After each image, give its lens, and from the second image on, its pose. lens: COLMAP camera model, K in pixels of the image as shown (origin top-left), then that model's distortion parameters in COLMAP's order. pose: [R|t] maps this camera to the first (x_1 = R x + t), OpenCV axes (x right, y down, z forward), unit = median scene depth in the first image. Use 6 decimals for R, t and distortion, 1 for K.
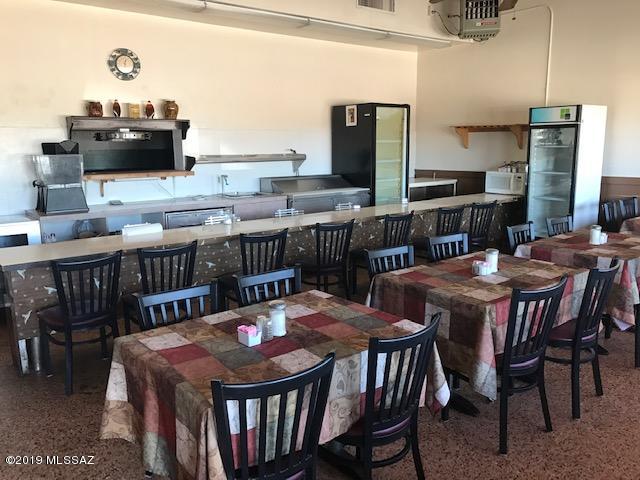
lens RADIAL K [[520.1, 0, 319.9], [0, 520.1, 239.0], [0, 0, 1]] dist [0.004631, 0.004665]
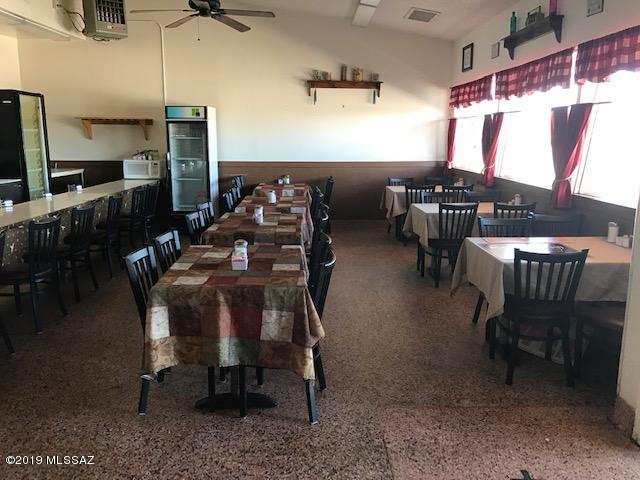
lens RADIAL K [[520.1, 0, 321.0], [0, 520.1, 240.4], [0, 0, 1]] dist [0.004631, 0.004665]
pose [[0.601375, -0.143325, 0.786007, -0.343271], [0.134902, 0.987869, 0.076920, 0.013696], [-0.787496, 0.059776, 0.613414, -0.015407]]
